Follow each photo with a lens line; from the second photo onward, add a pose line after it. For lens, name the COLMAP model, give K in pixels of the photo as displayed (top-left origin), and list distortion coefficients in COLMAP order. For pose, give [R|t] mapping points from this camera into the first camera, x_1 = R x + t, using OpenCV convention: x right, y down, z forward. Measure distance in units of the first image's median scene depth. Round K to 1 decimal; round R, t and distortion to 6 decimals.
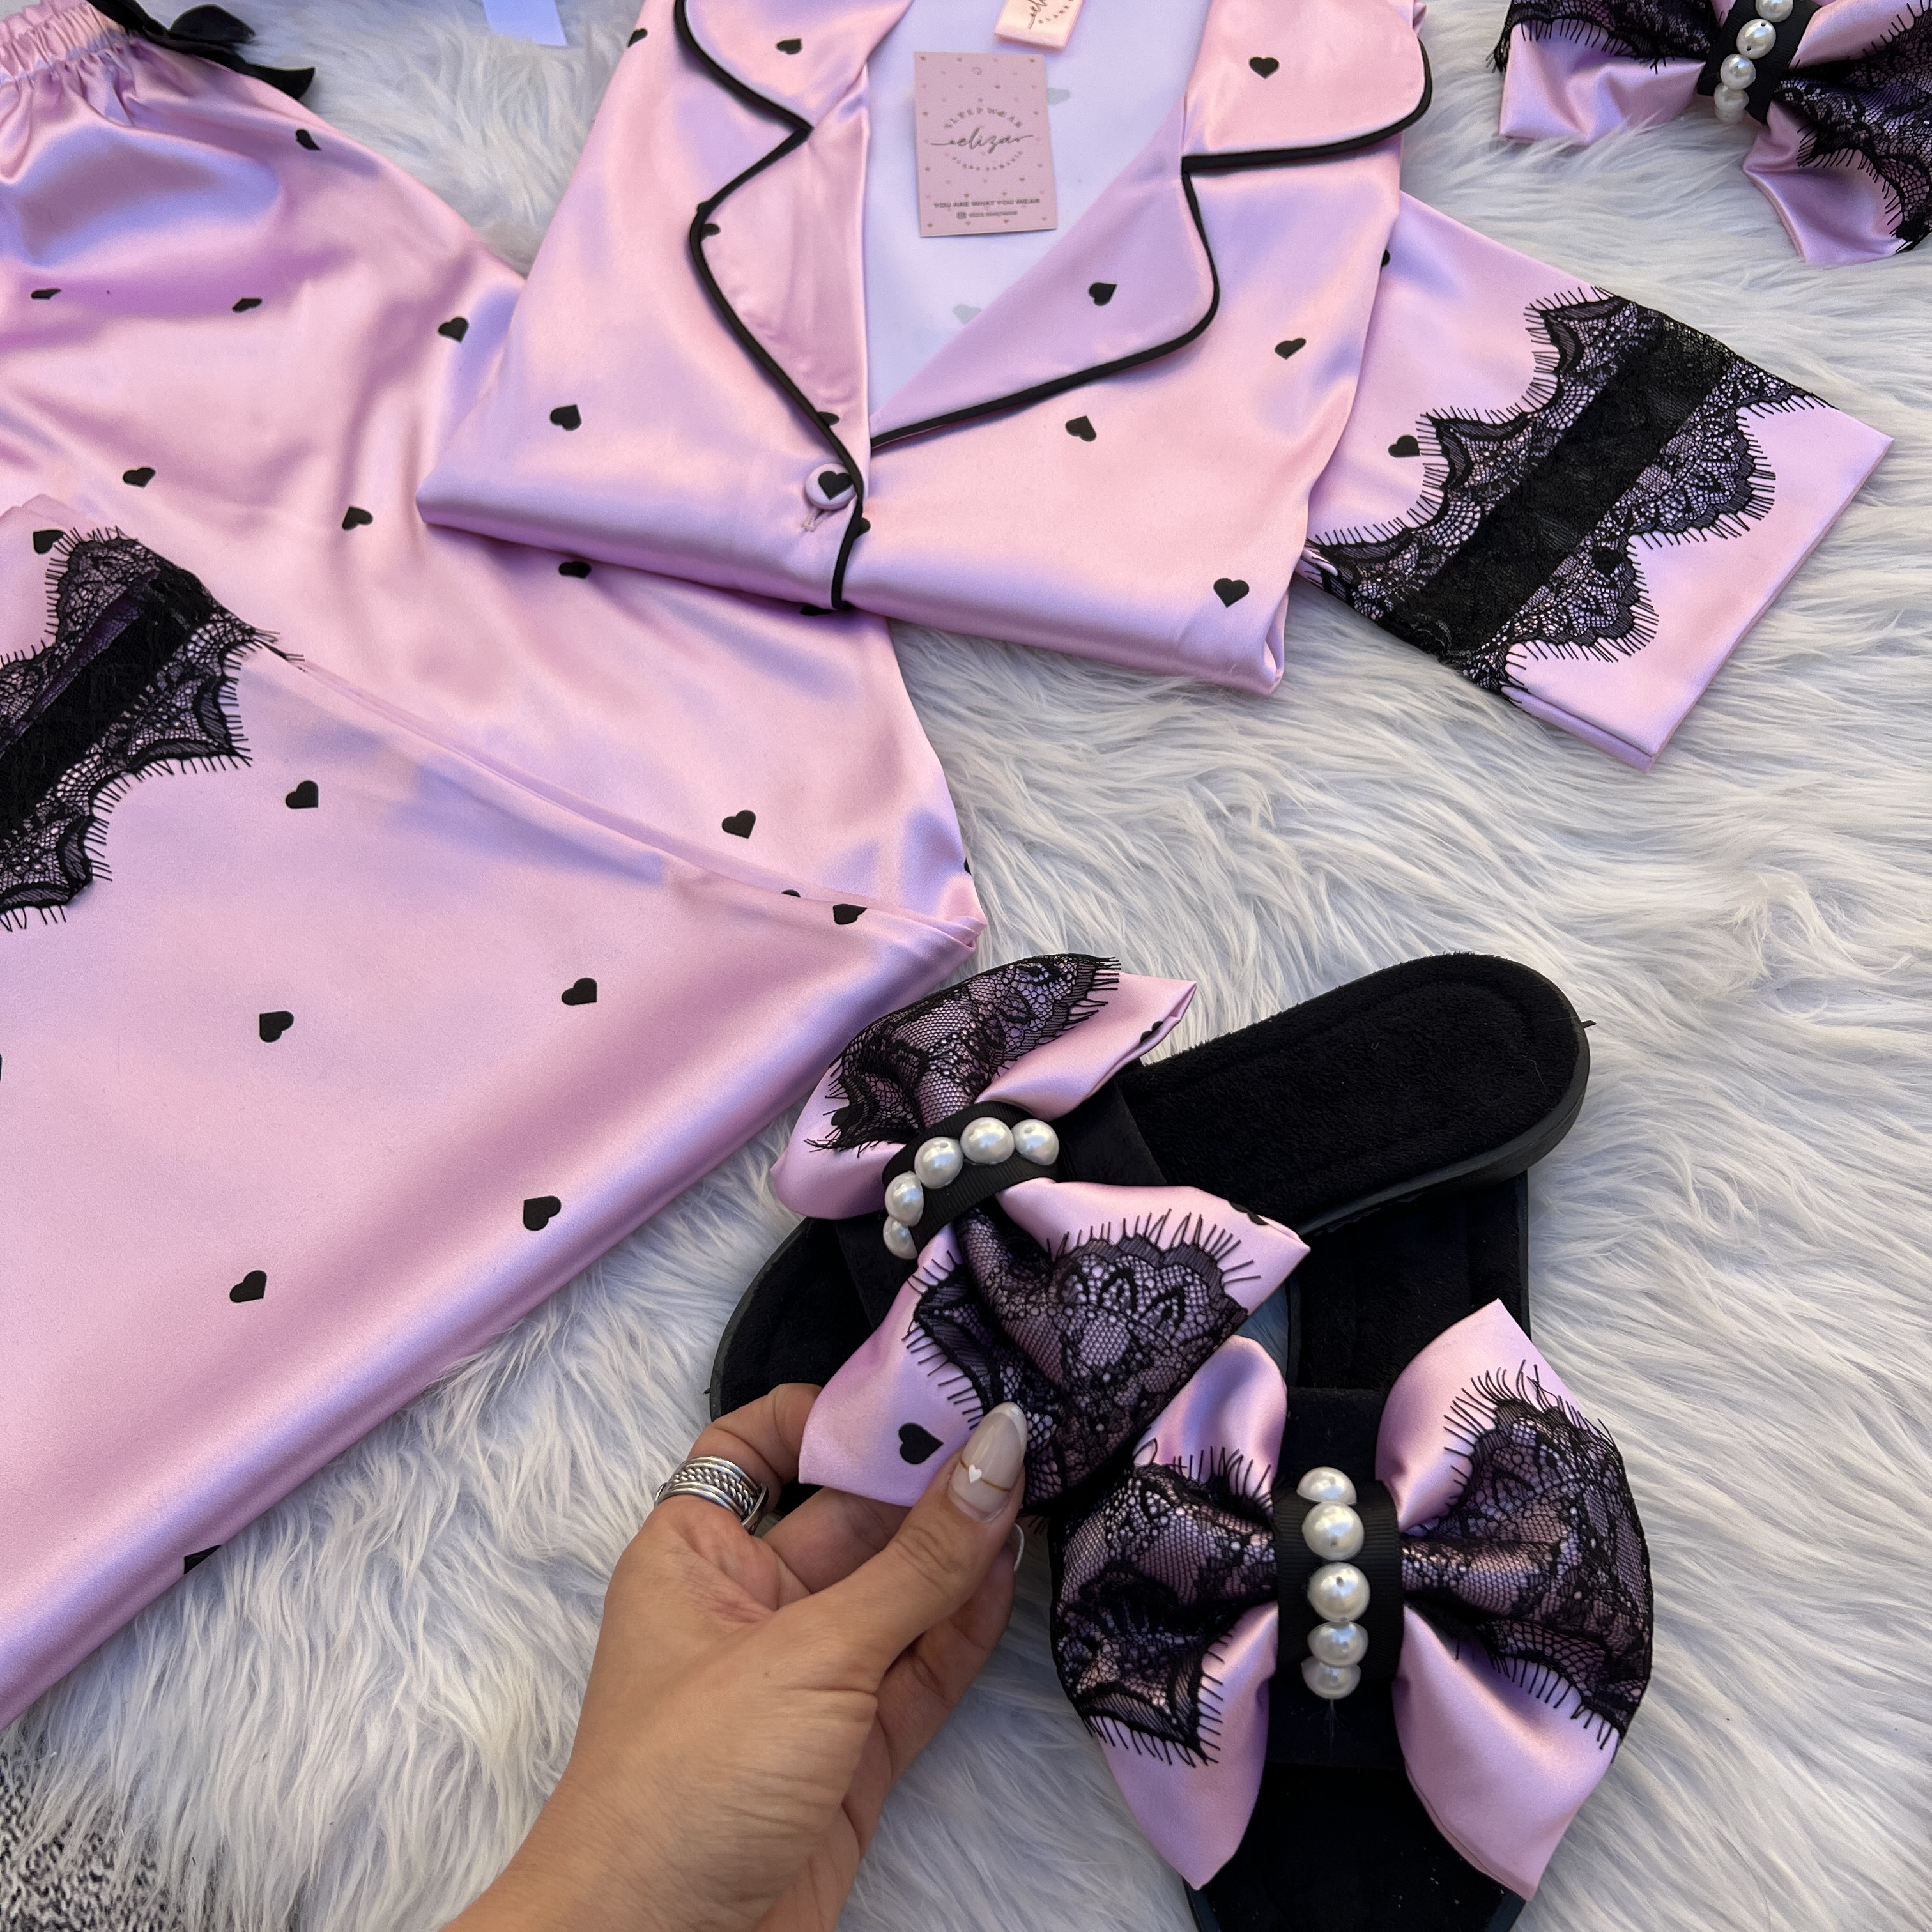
lens RADIAL K [[2018.5, 0, 974.8], [0, 2018.5, 975.0], [0, 0, 1]] dist [0.009939, -0.001994]
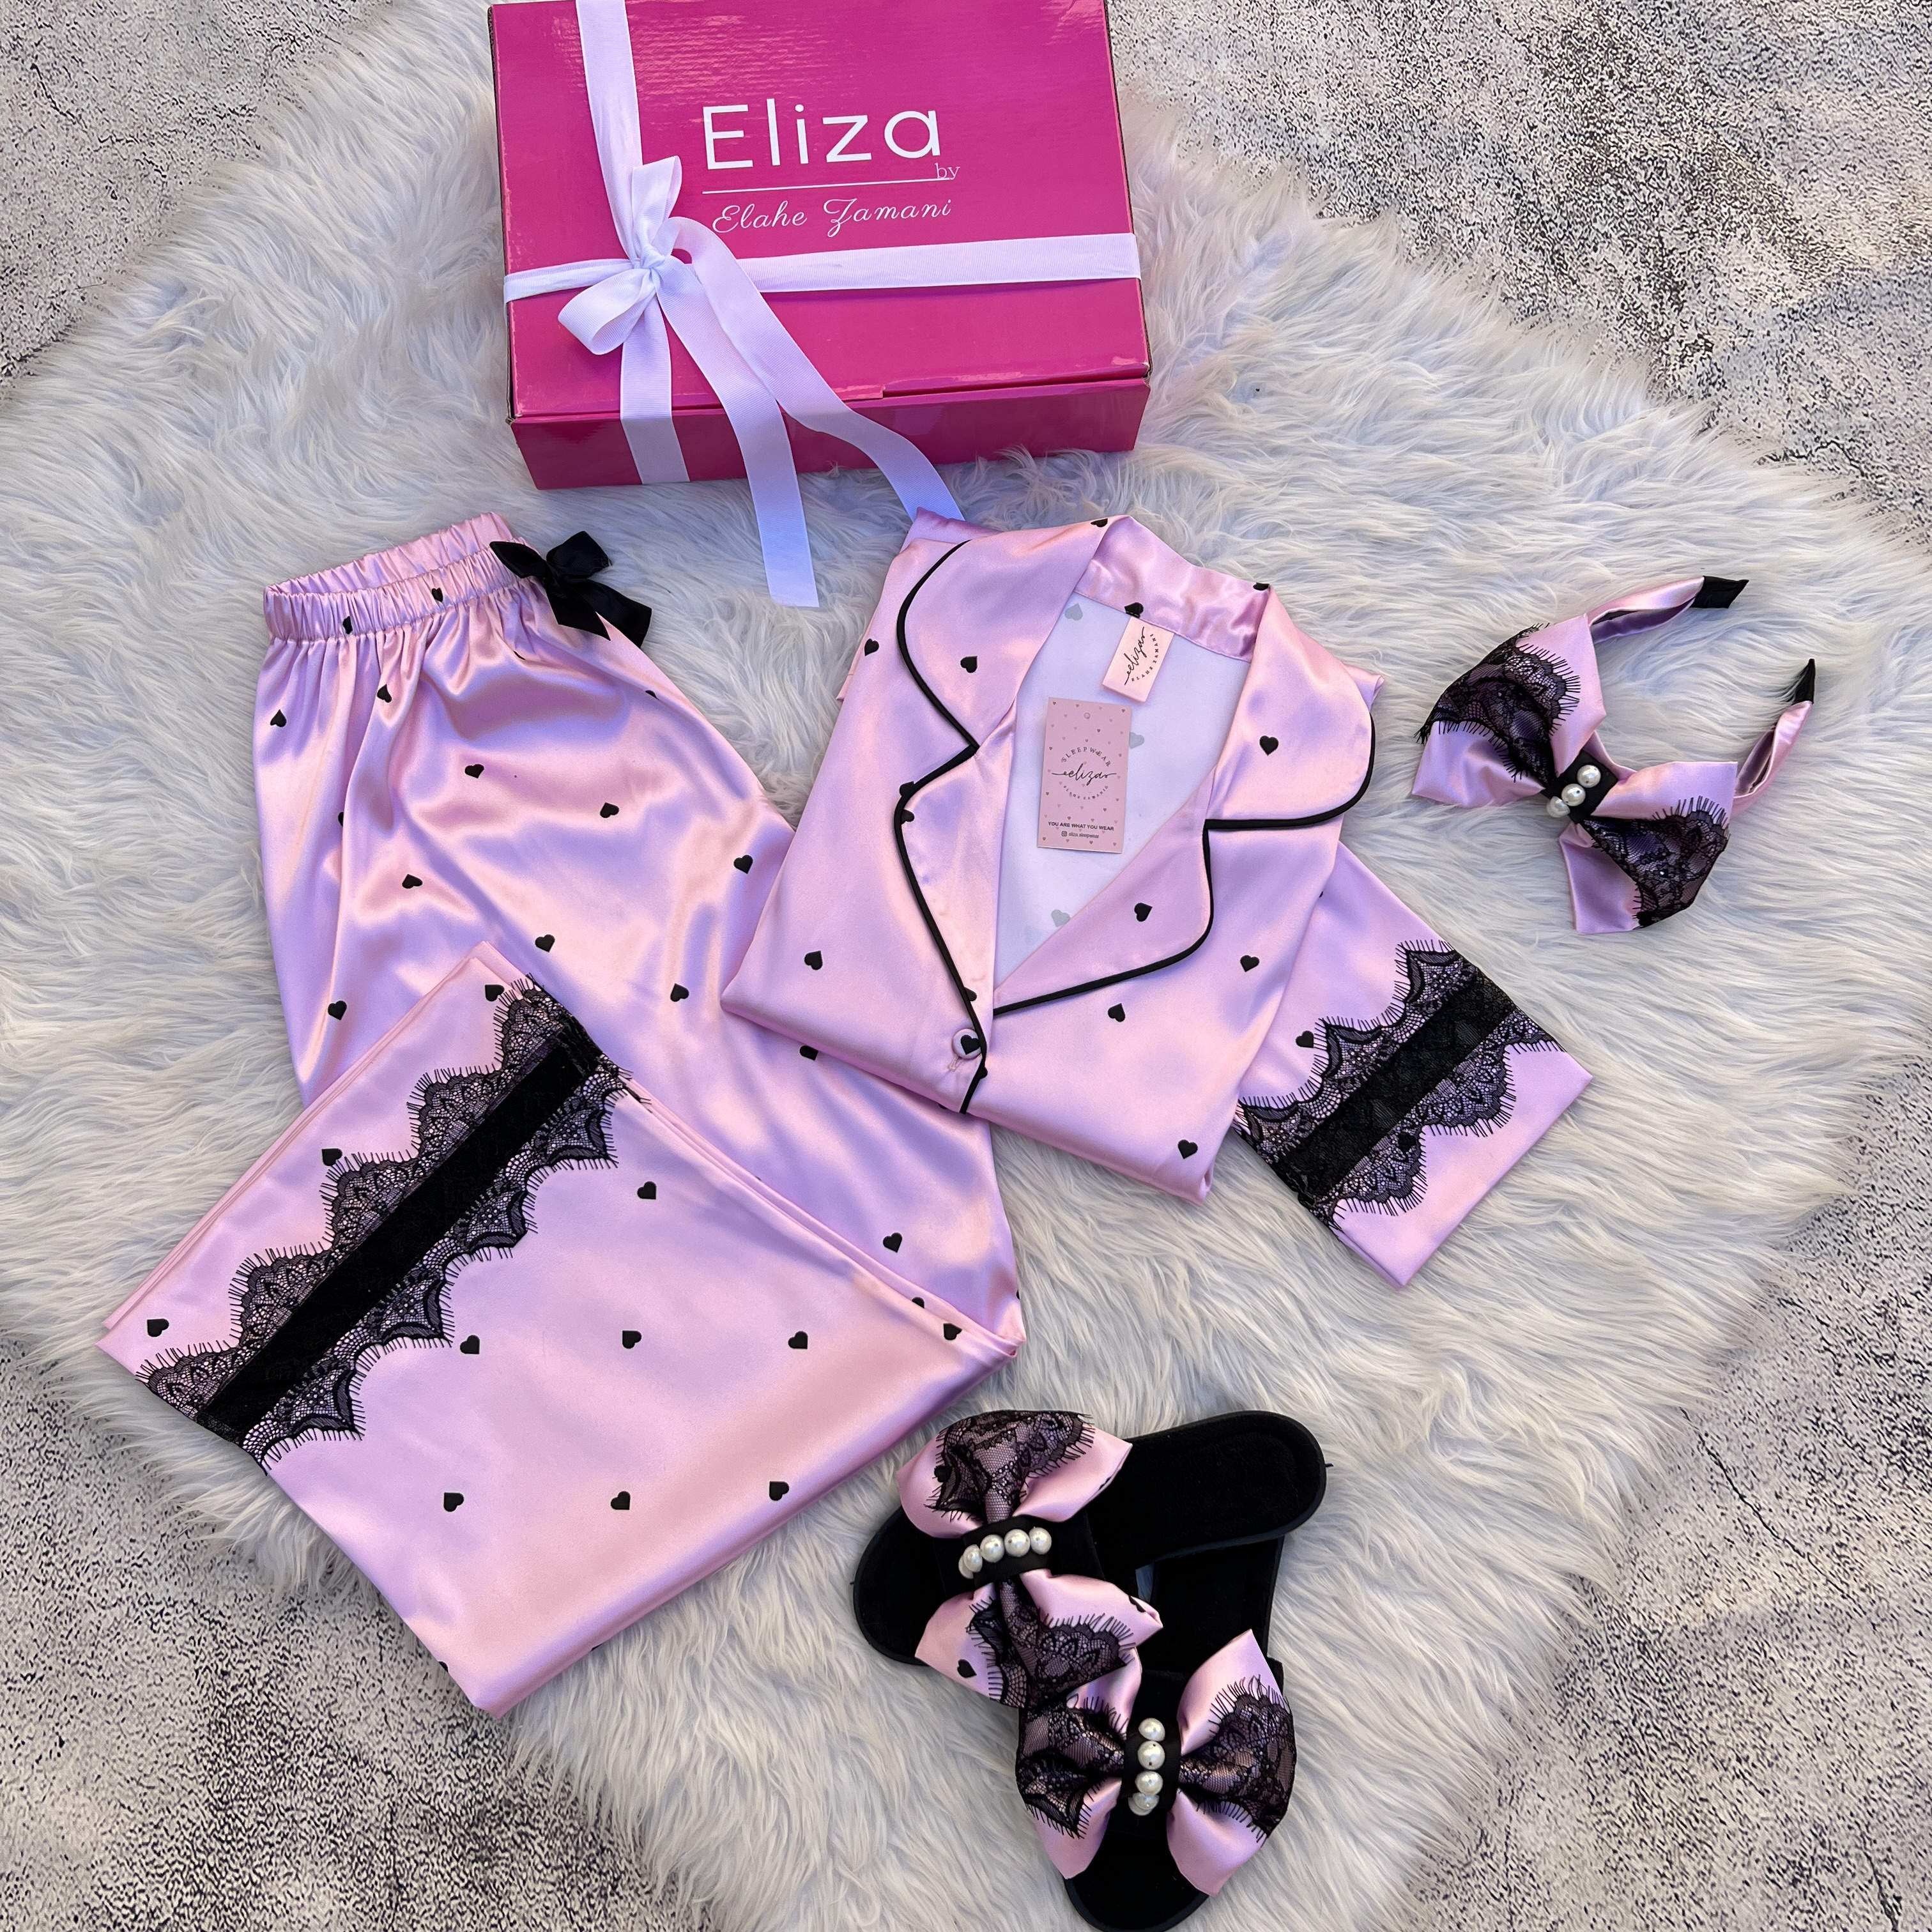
lens RADIAL K [[2026.5, 0, 968.7], [0, 2026.5, 968.8], [0, 0, 1]] dist [0.172612, -0.469564]
pose [[0.991288, 0.124942, 0.041690, -0.150031], [-0.131384, 0.960351, 0.245894, -0.728420], [-0.009314, -0.249229, 0.968400, -0.652157]]
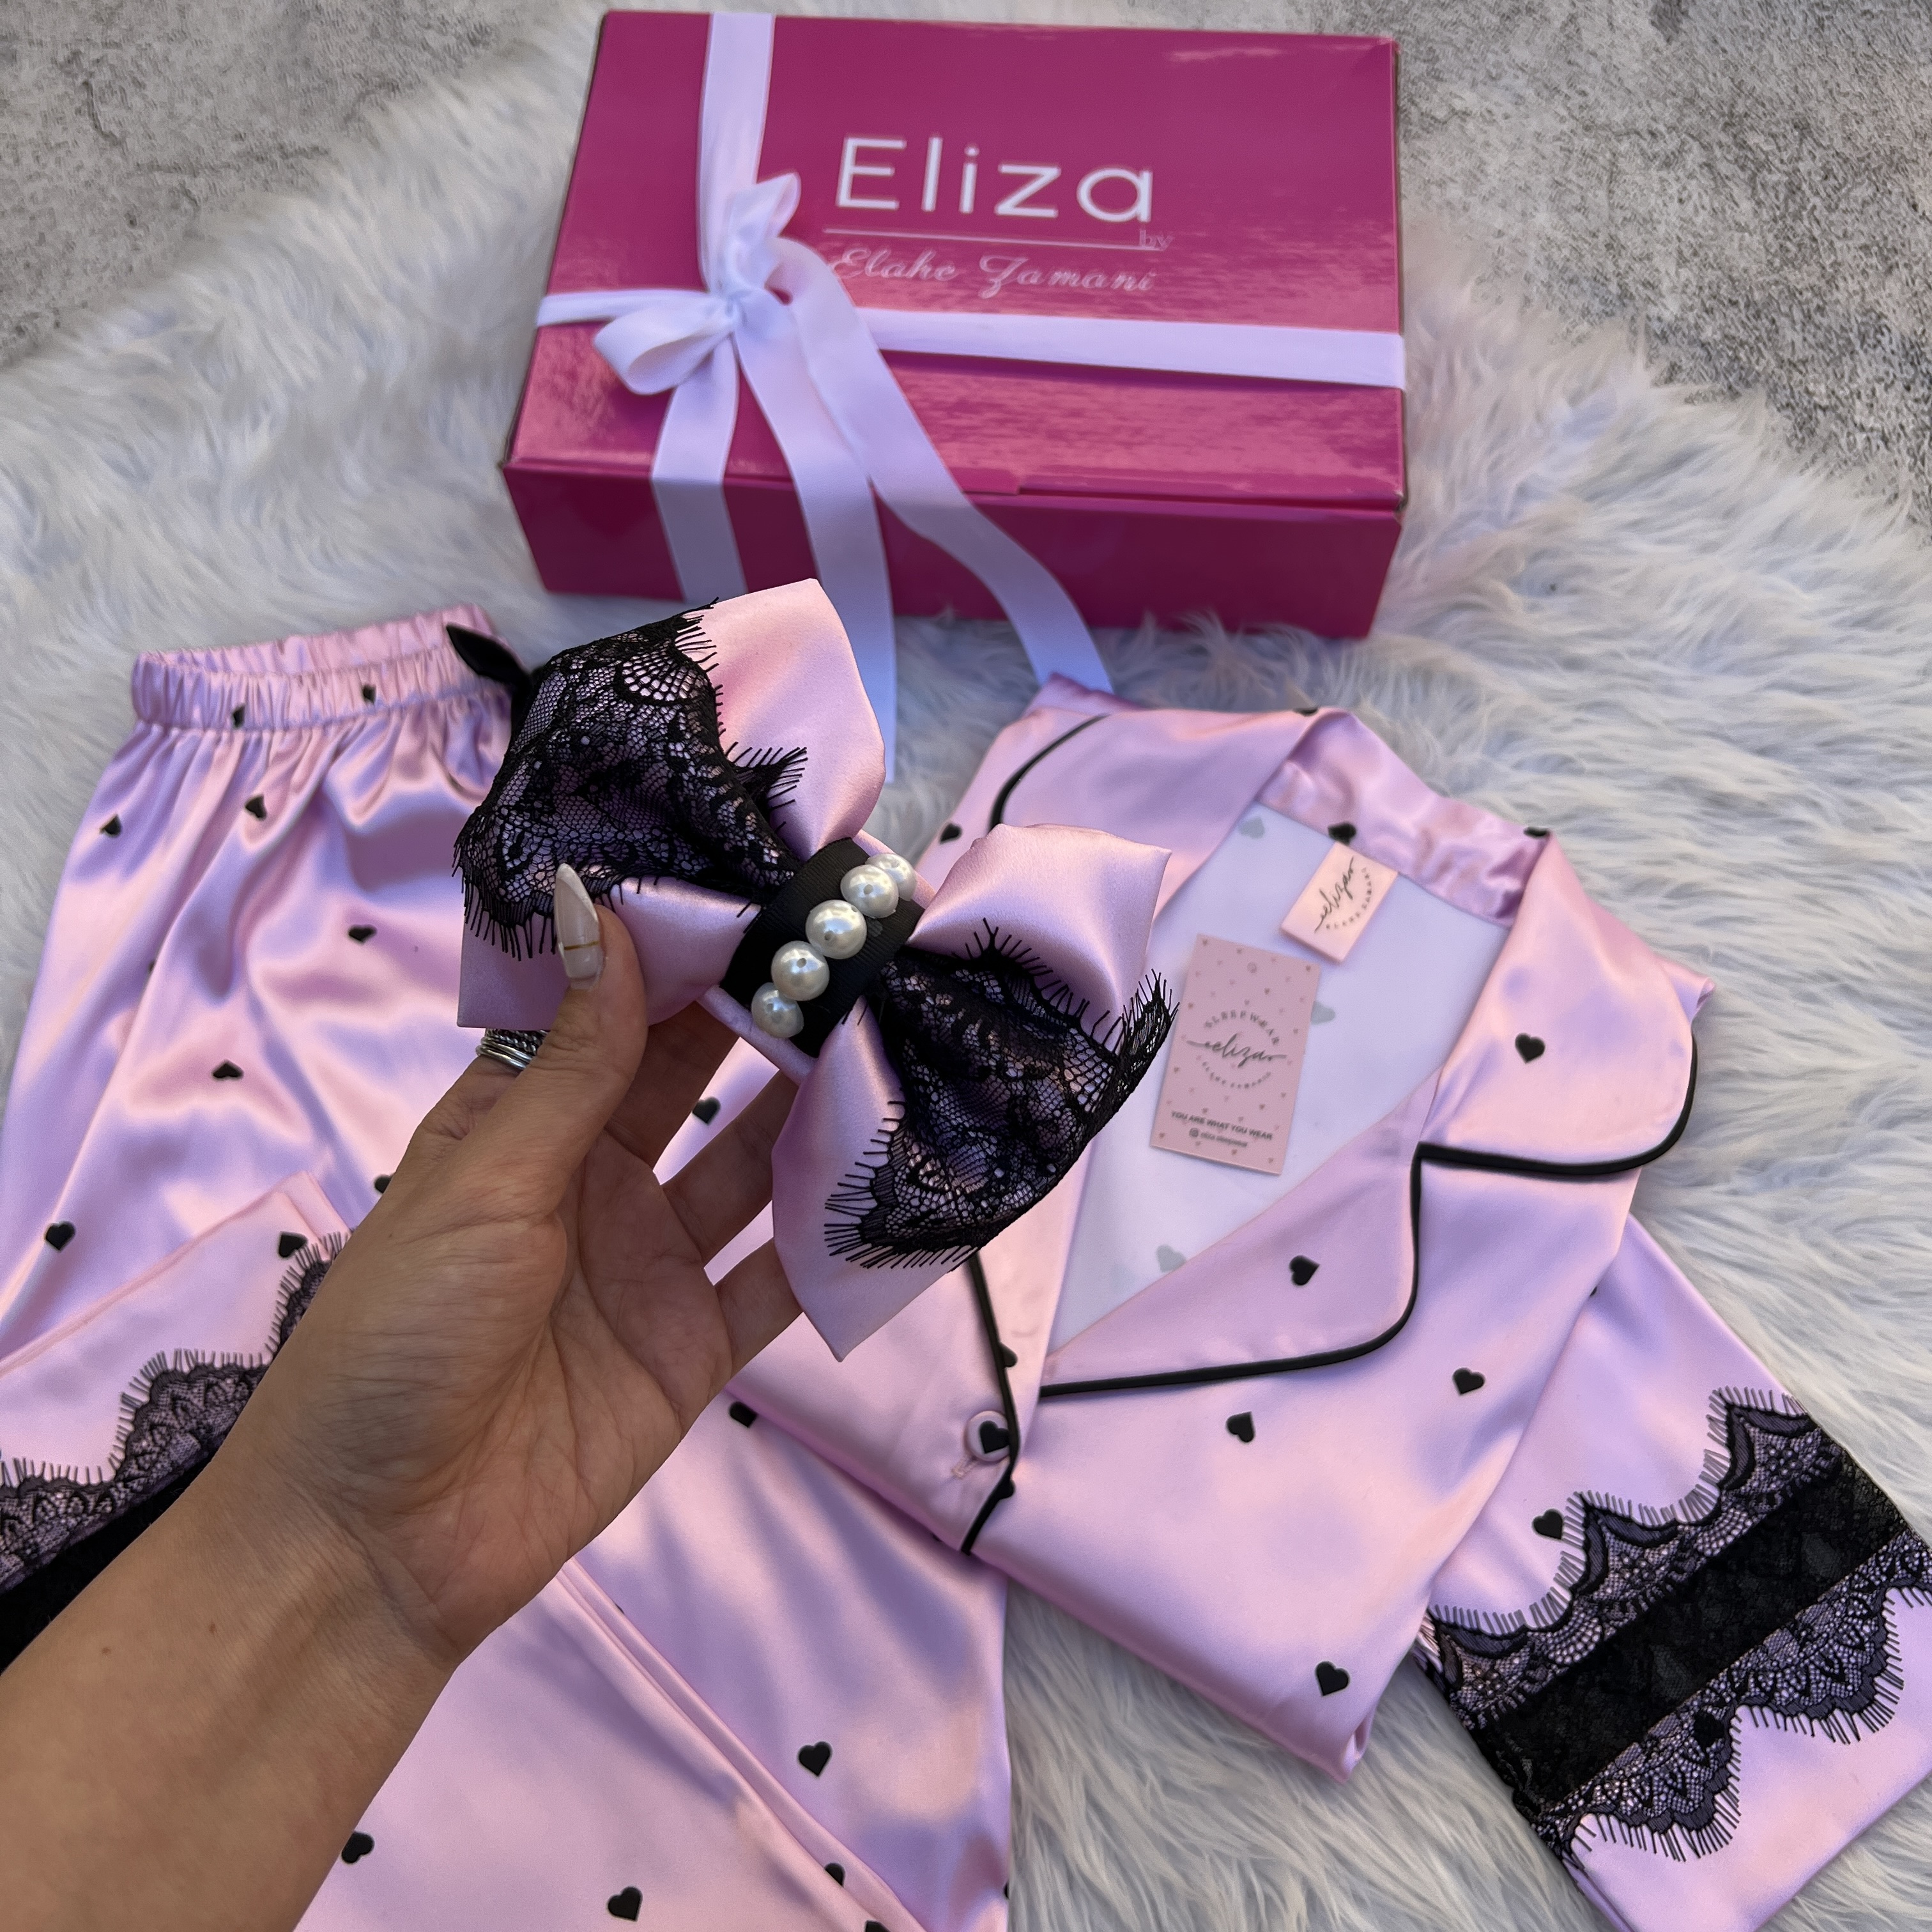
lens RADIAL K [[2018.5, 0, 974.8], [0, 2018.5, 975.0], [0, 0, 1]] dist [0.009939, -0.001994]
pose [[0.960057, 0.261729, -0.098942, -0.037883], [-0.258940, 0.965053, 0.040279, -0.515401], [0.106026, -0.013050, 0.994278, -0.039444]]
